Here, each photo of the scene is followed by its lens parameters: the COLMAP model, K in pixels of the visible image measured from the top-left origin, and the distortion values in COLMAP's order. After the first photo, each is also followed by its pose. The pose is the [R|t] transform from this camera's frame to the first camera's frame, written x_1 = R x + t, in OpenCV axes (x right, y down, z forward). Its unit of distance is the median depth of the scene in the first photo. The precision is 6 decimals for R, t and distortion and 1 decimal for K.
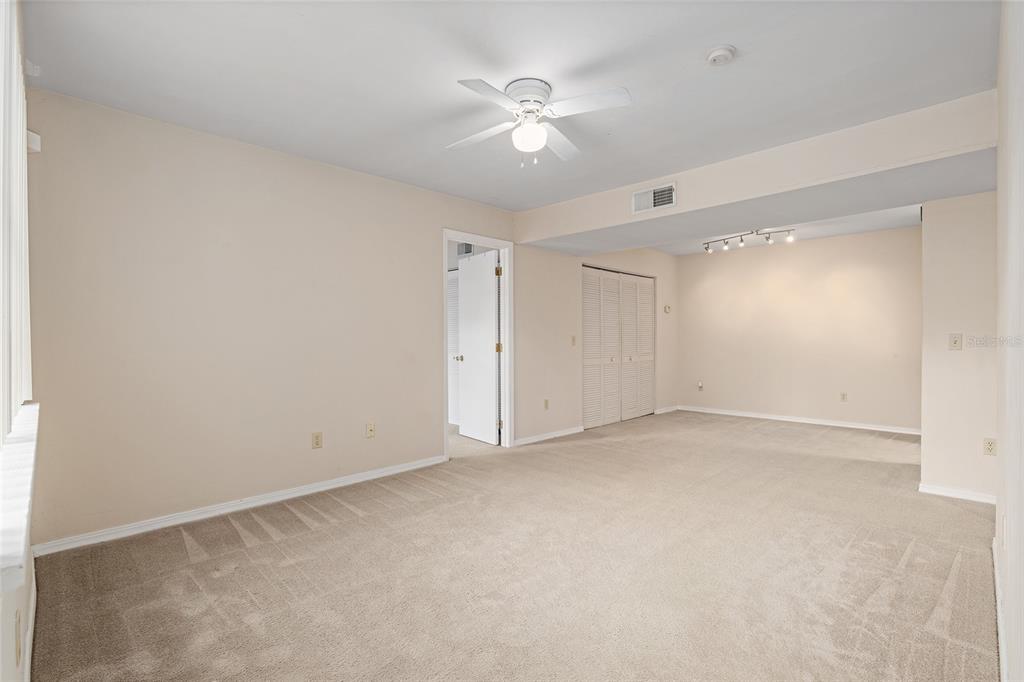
lens RADIAL K [[475.1, 0, 514.7], [0, 475.1, 334.0], [0, 0, 1]] dist [-0.016625, 0.003529]
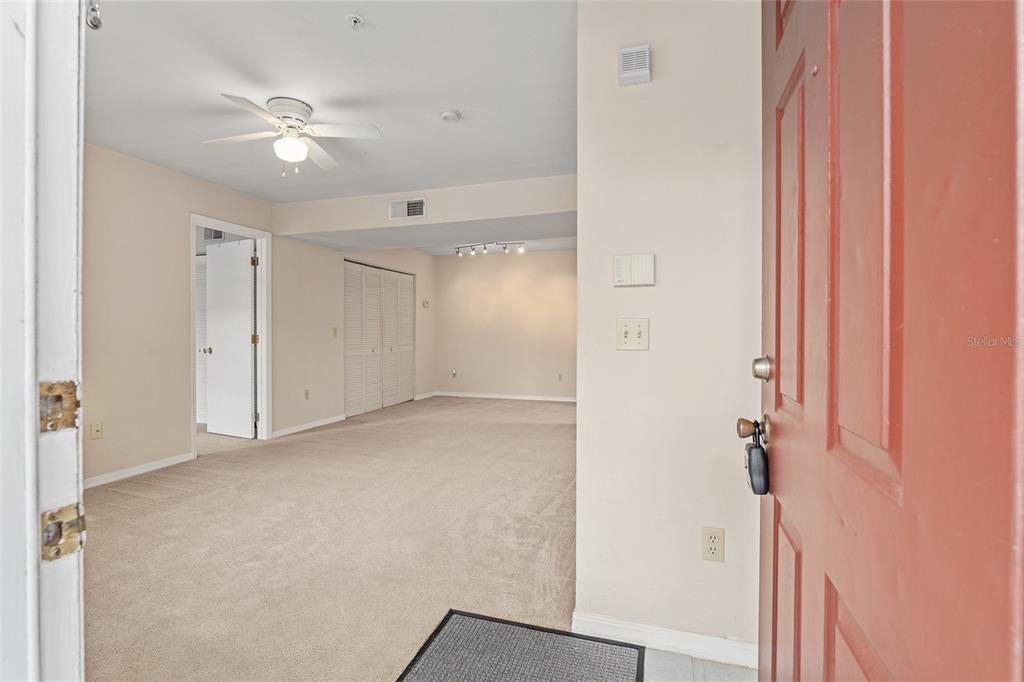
lens RADIAL K [[475.1, 0, 503.4], [0, 475.1, 334.0], [0, 0, 1]] dist [-0.016625, 0.003529]
pose [[0.896893, 0.000959, 0.442247, -0.006976], [-0.008053, 0.999867, 0.014165, 0.000172], [-0.442174, -0.016266, 0.896782, -0.131876]]
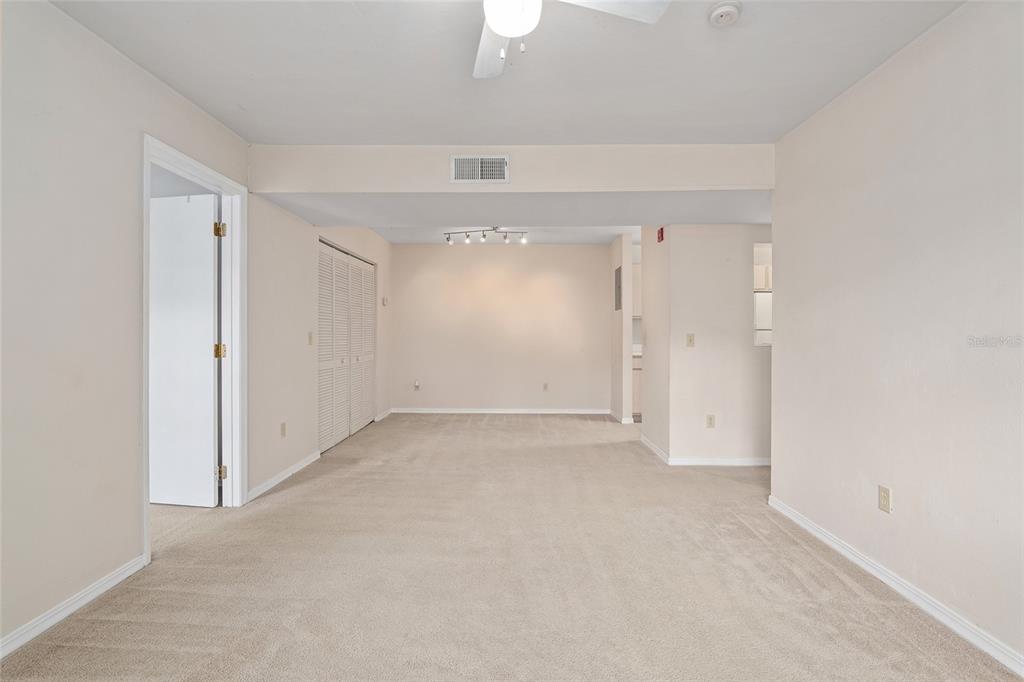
lens RADIAL K [[475.1, 0, 506.2], [0, 475.1, 329.6], [0, 0, 1]] dist [-0.016625, 0.003529]
pose [[0.722369, 0.008310, 0.691457, -0.244388], [-0.011709, 0.999931, 0.000216, -0.004730], [-0.691408, -0.008252, 0.722417, 0.366335]]
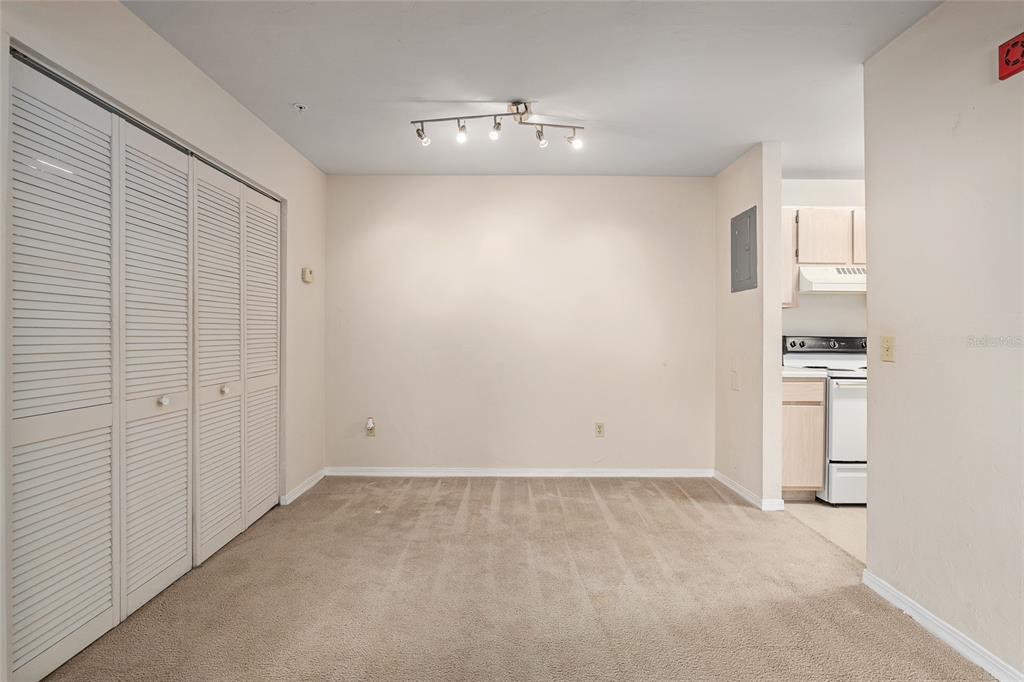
lens RADIAL K [[475.1, 0, 502.9], [0, 475.1, 332.6], [0, 0, 1]] dist [-0.016625, 0.003529]
pose [[0.712013, 0.002975, 0.702160, 0.233558], [-0.011085, 0.999914, 0.007004, 0.000166], [-0.702079, -0.012770, 0.711984, 0.964879]]
